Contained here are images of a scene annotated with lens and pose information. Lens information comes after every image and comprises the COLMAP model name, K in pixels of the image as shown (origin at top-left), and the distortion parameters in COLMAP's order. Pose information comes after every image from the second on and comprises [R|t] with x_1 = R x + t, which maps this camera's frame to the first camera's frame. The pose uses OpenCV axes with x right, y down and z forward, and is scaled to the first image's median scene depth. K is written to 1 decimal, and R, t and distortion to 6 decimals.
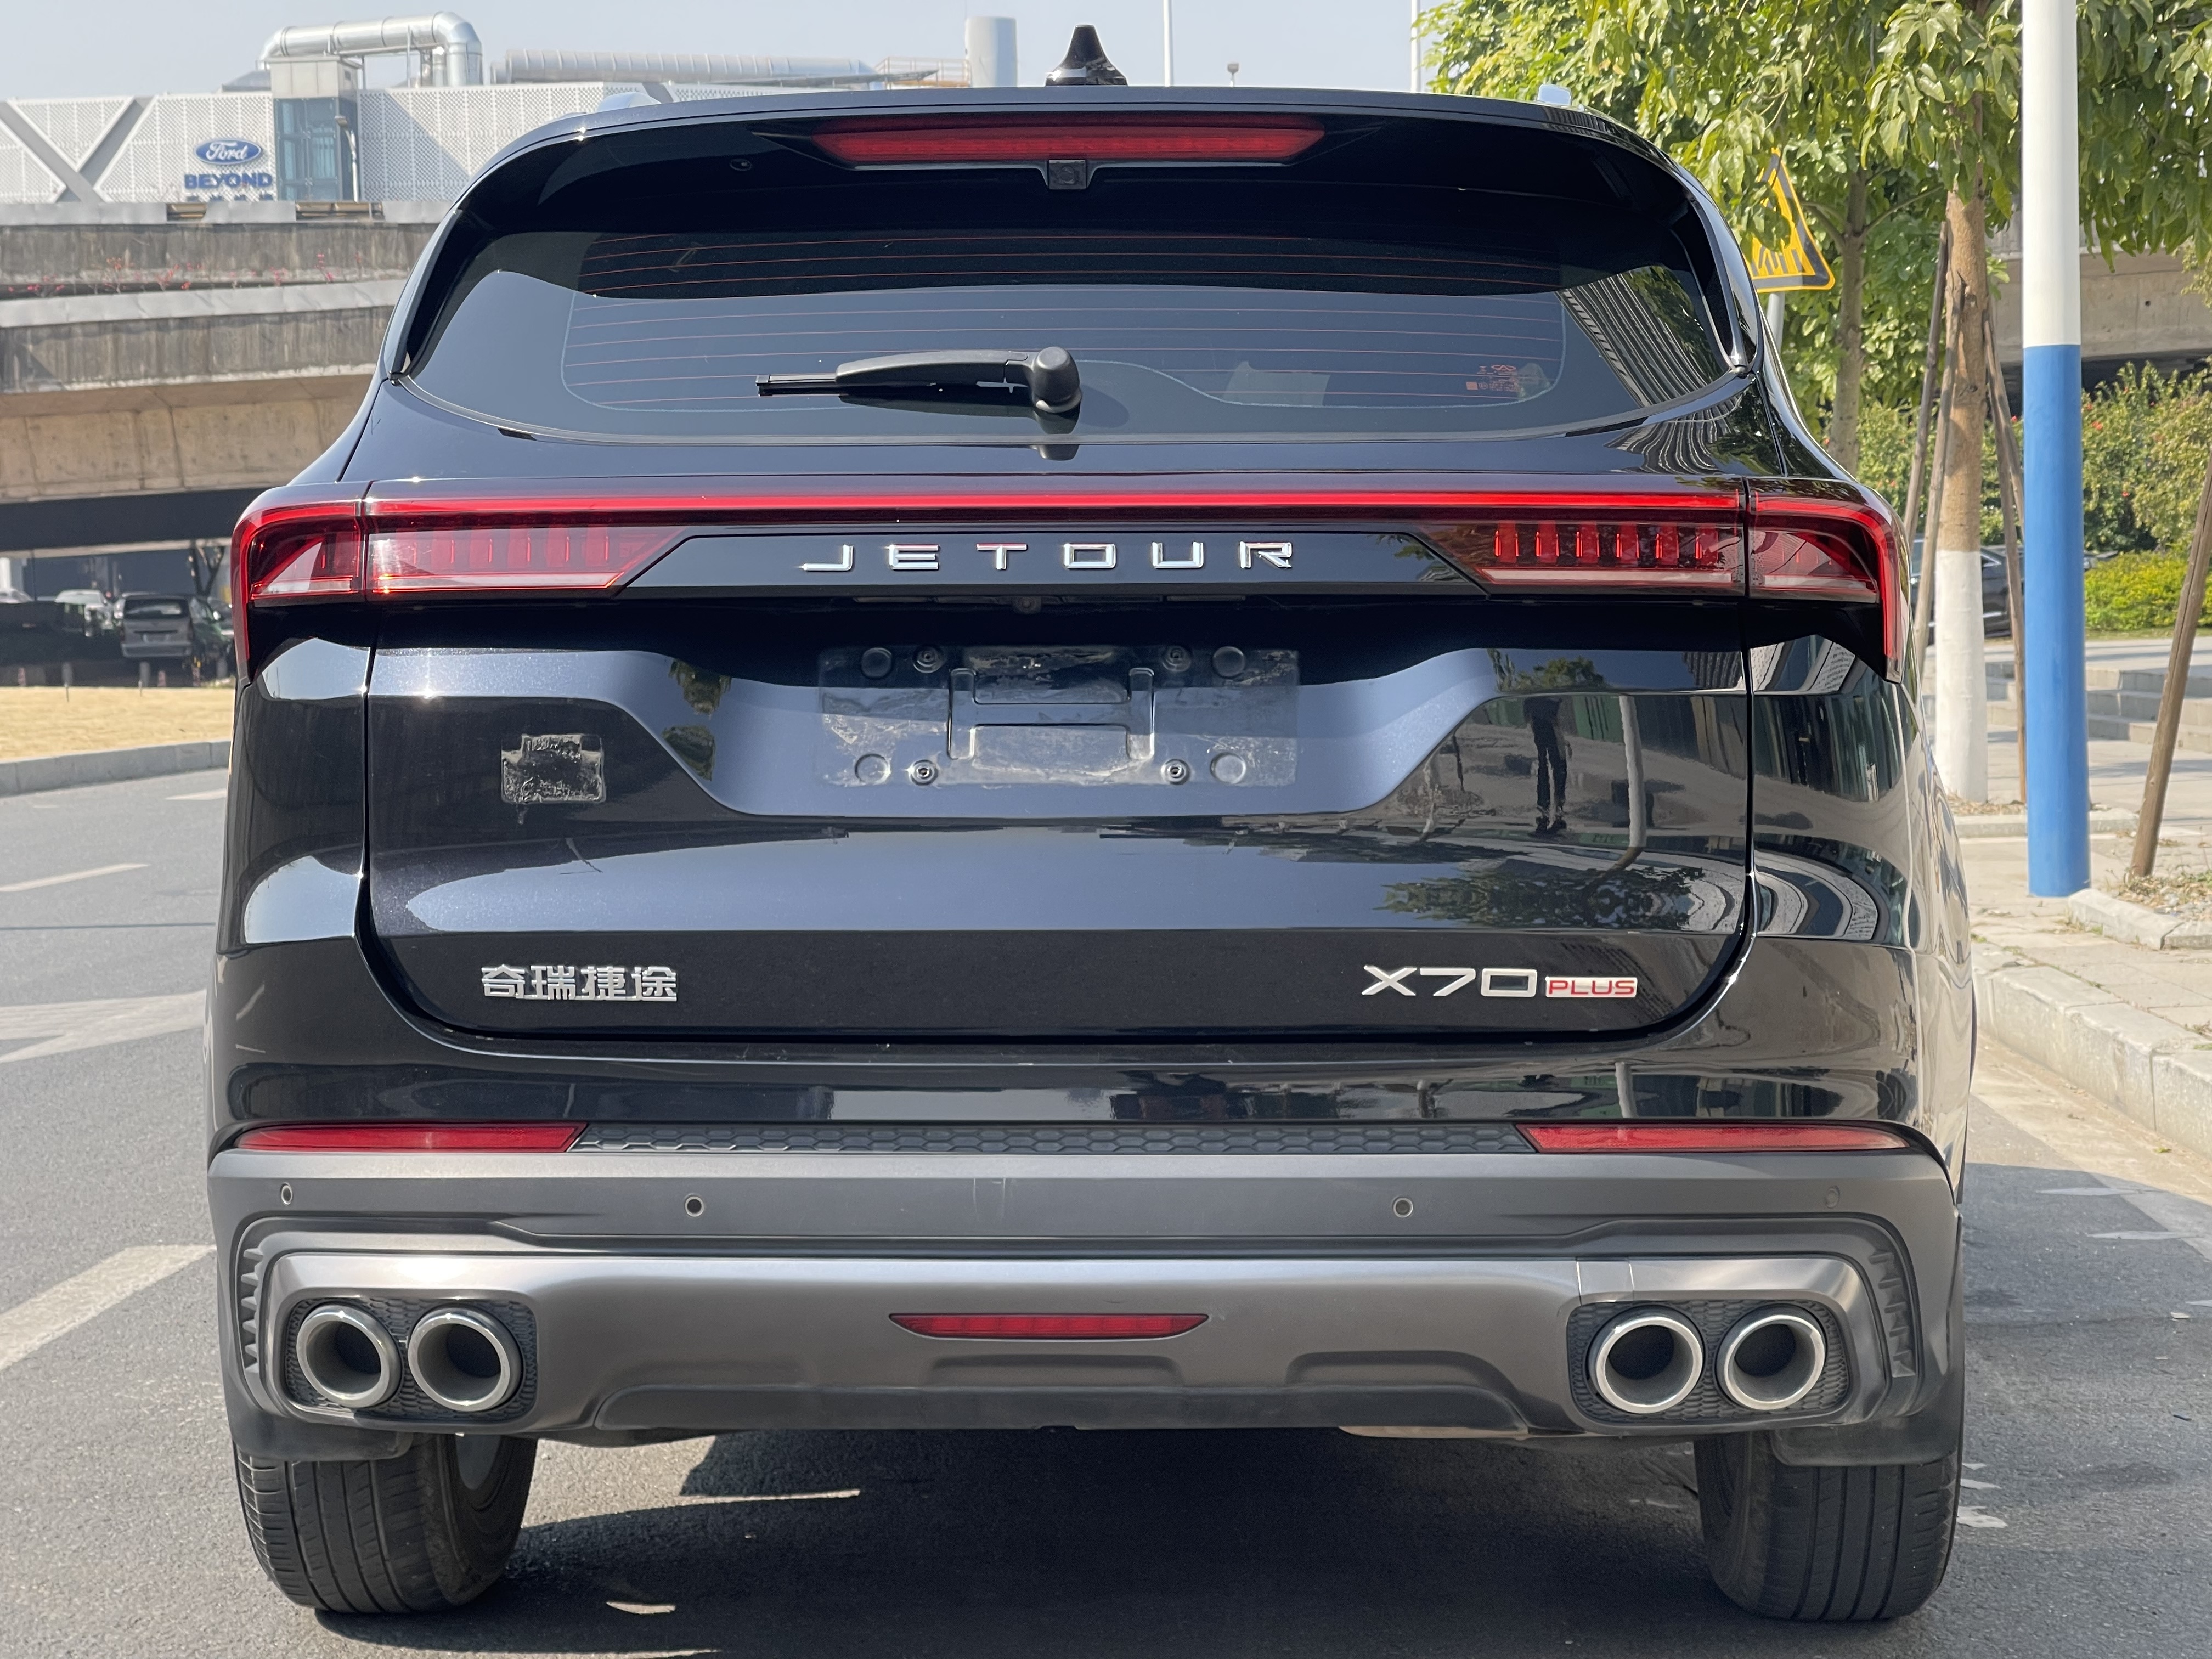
lens RADIAL K [[4205.9, 0, 1105.3], [0, 4205.9, 787.3], [0, 0, 1]] dist [0.095821, 0.105491]
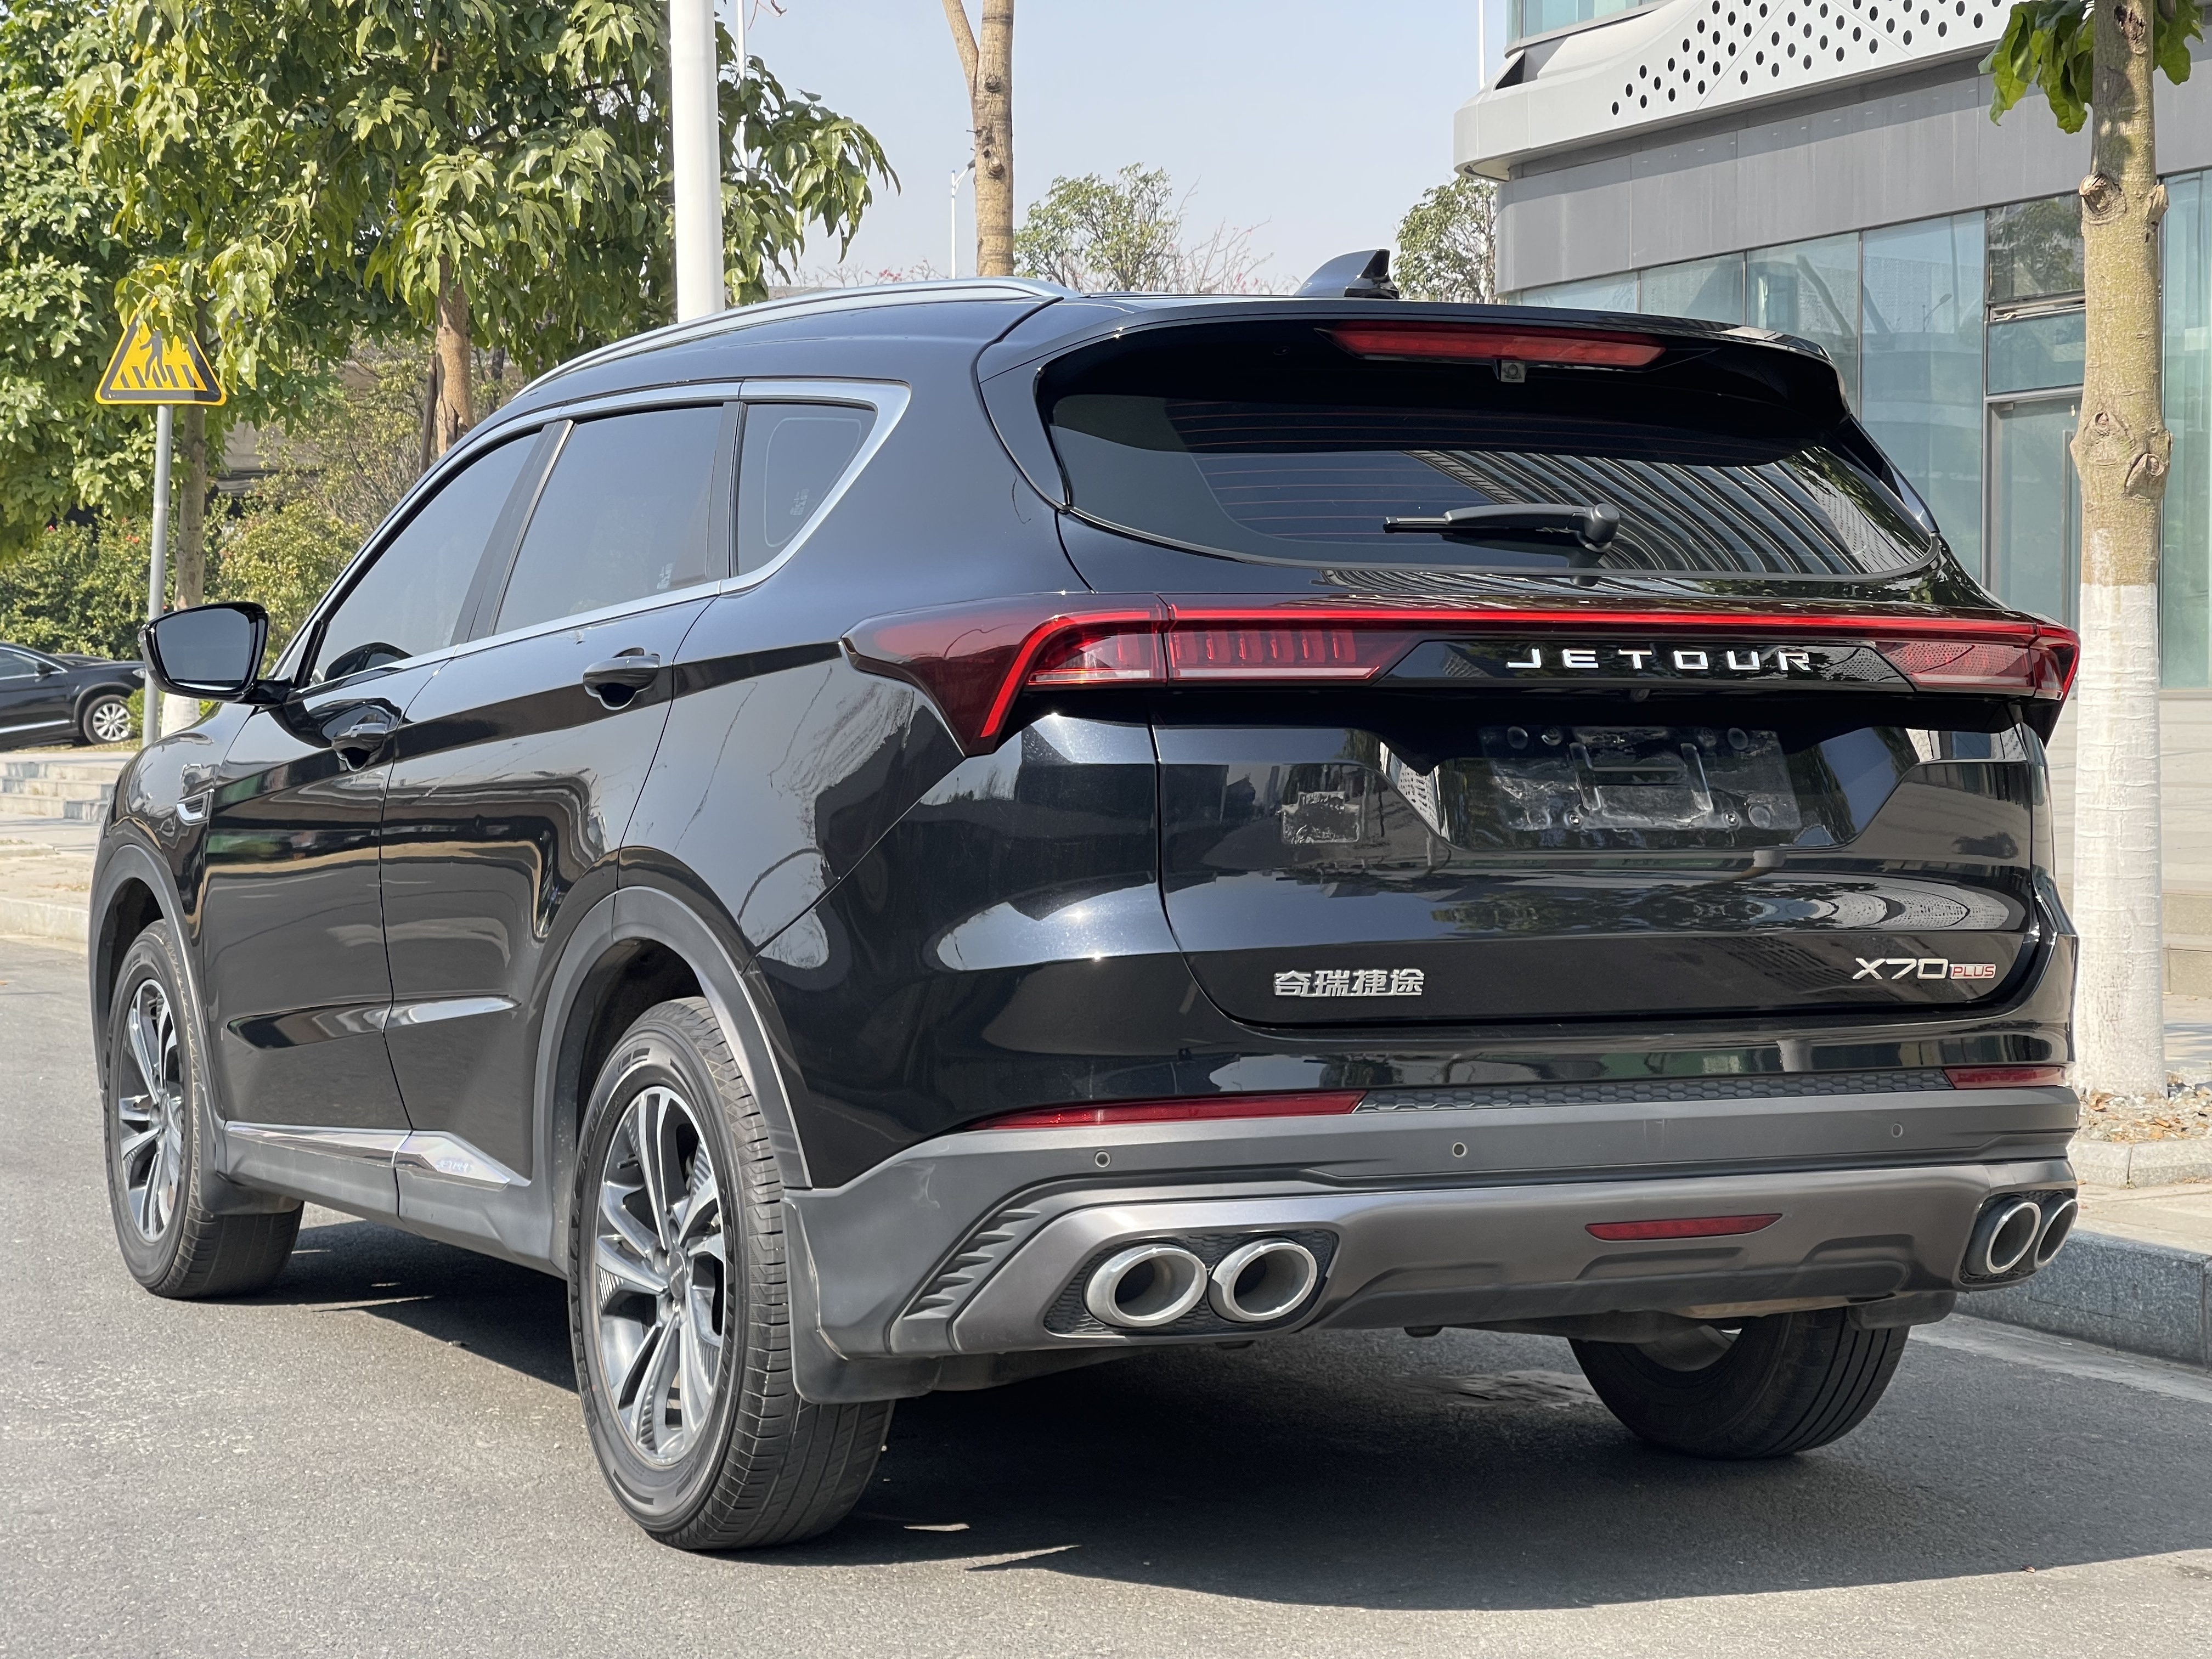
lens RADIAL K [[4142.5, 0, 1106.0], [0, 4142.5, 829.5], [0, 0, 1]] dist [0.009425, 2.896571]
pose [[0.875092, -0.003313, 0.483945, -0.786730], [0.010460, 0.999872, -0.012070, 0.013374], [-0.483843, 0.015624, 0.875015, -0.078730]]
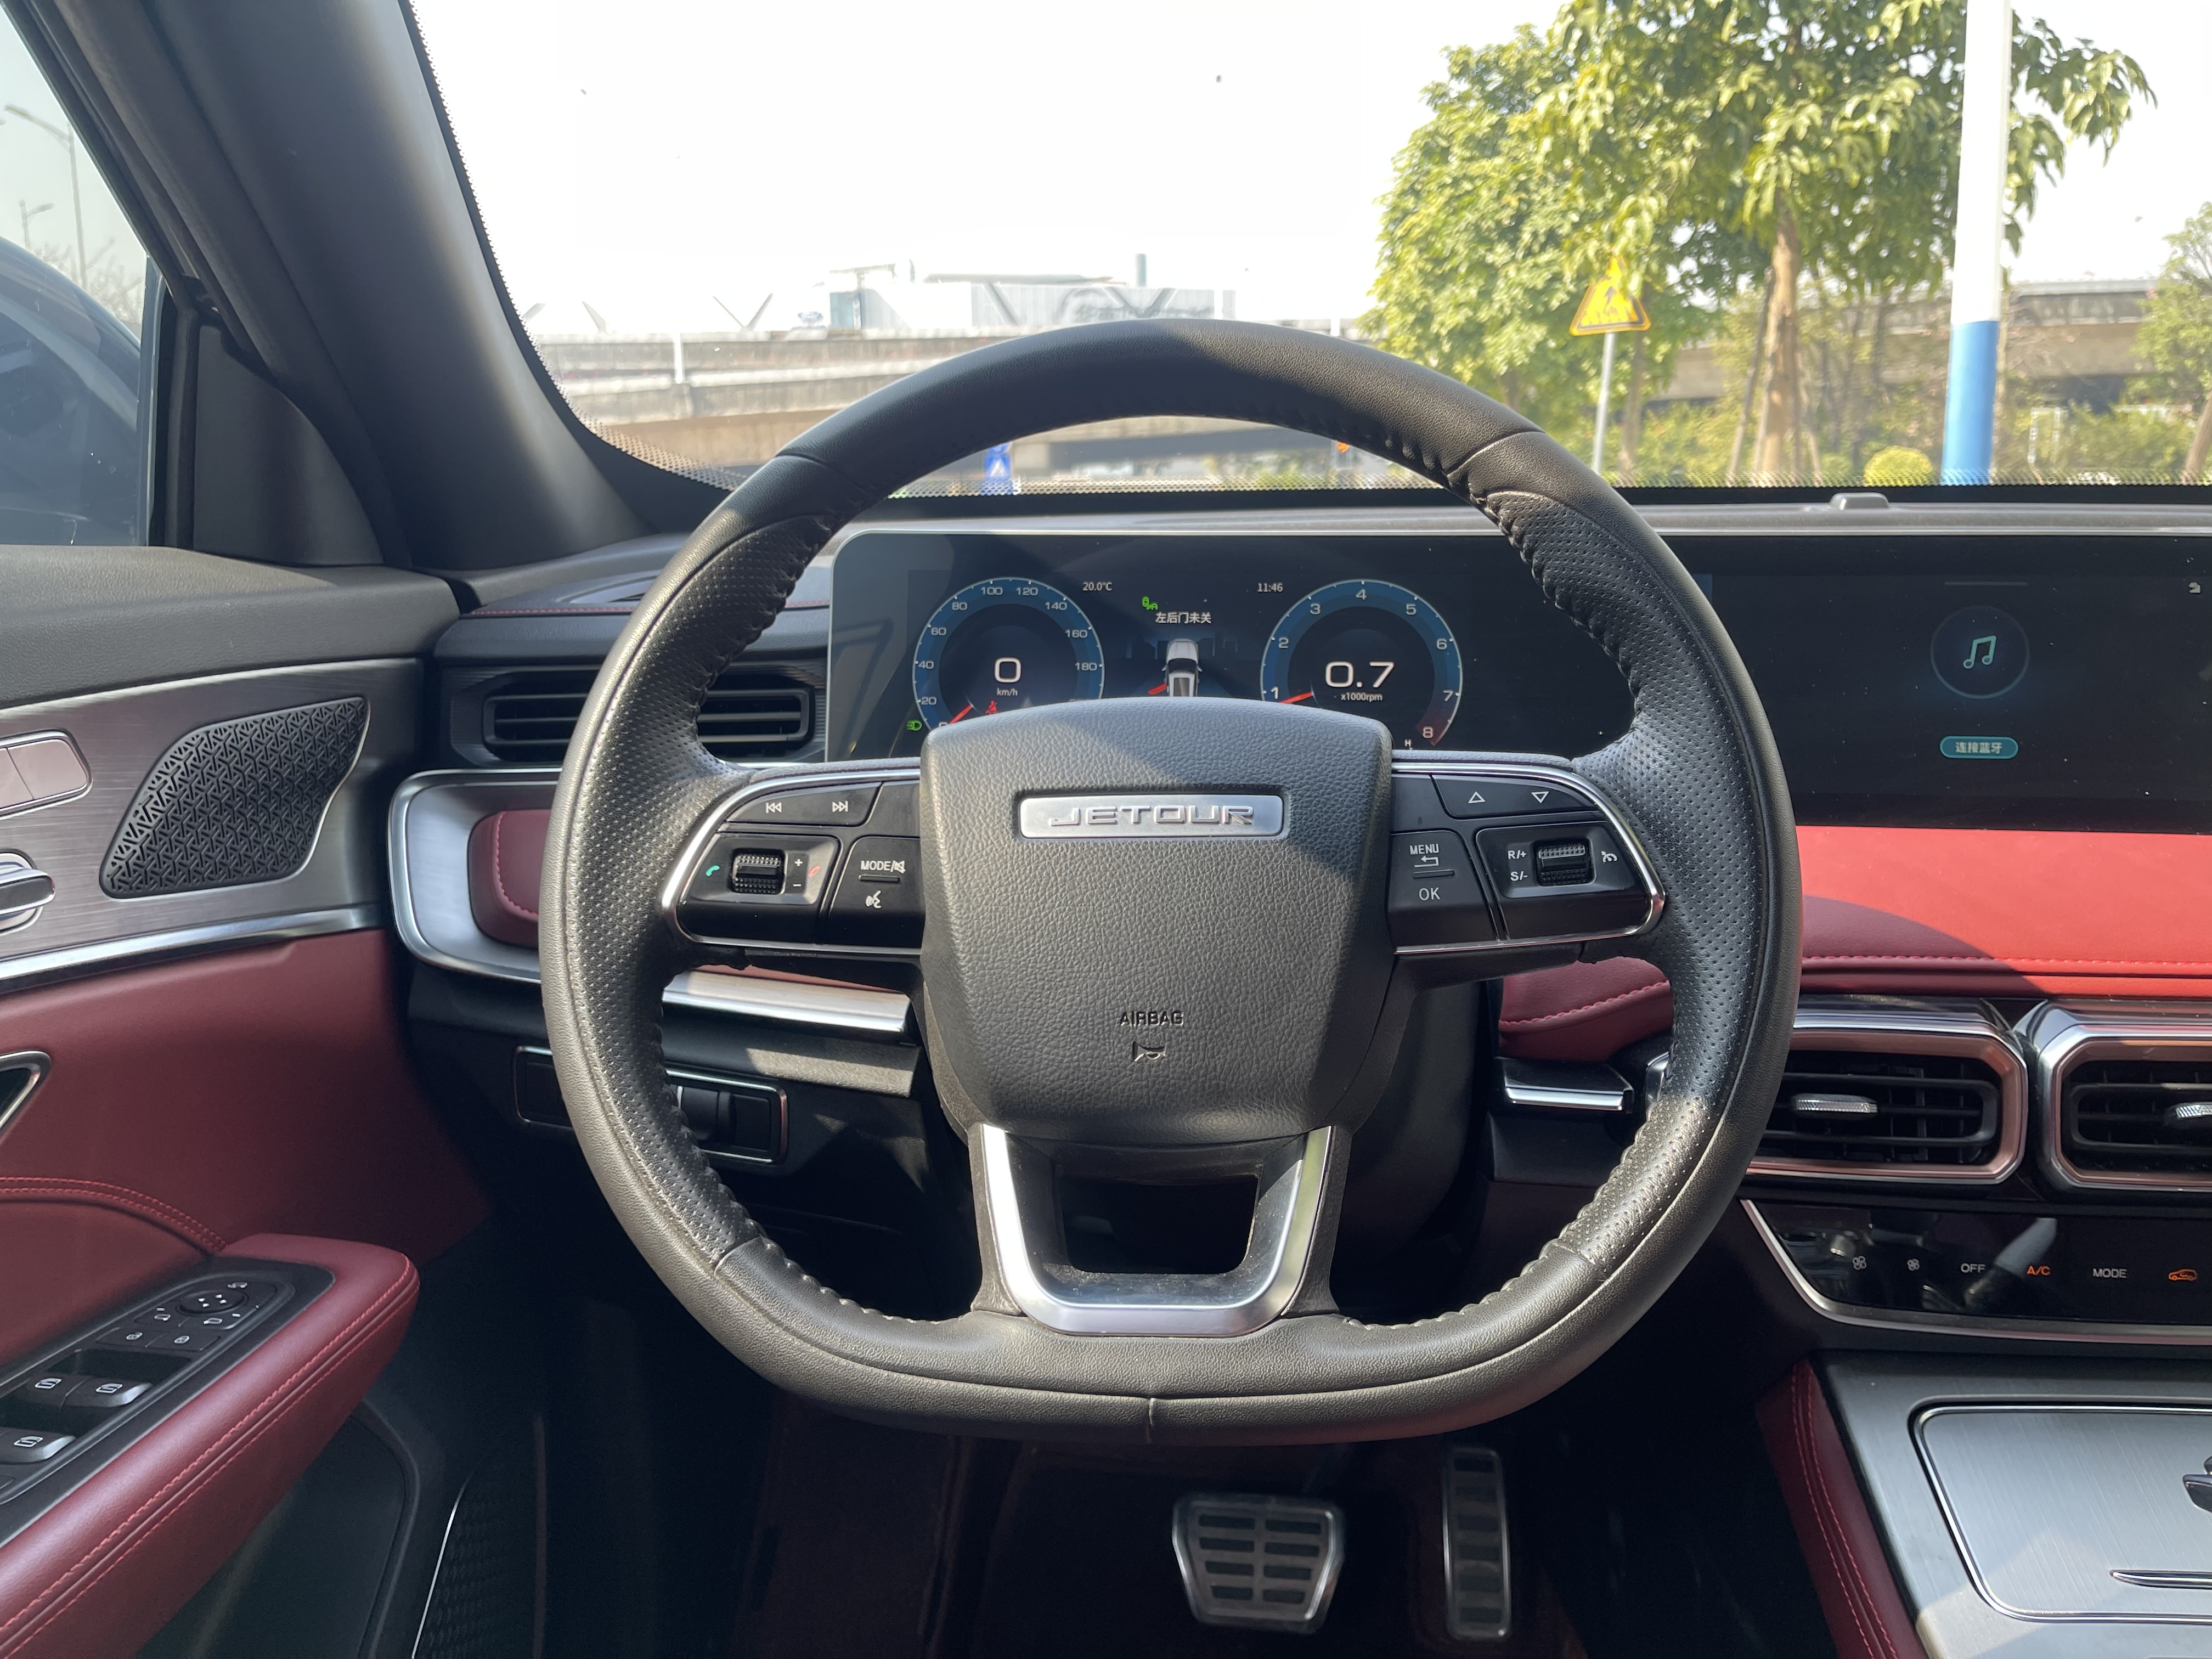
lens RADIAL K [[1708.8, 0, 1106.0], [0, 1708.8, 829.5], [0, 0, 1]] dist [0.126517, -0.193342]
pose [[0.999098, 0.009609, -0.041369, -0.082369], [-0.003818, 0.990443, 0.137868, -0.079351], [0.042298, -0.137586, 0.989586, 1.533123]]
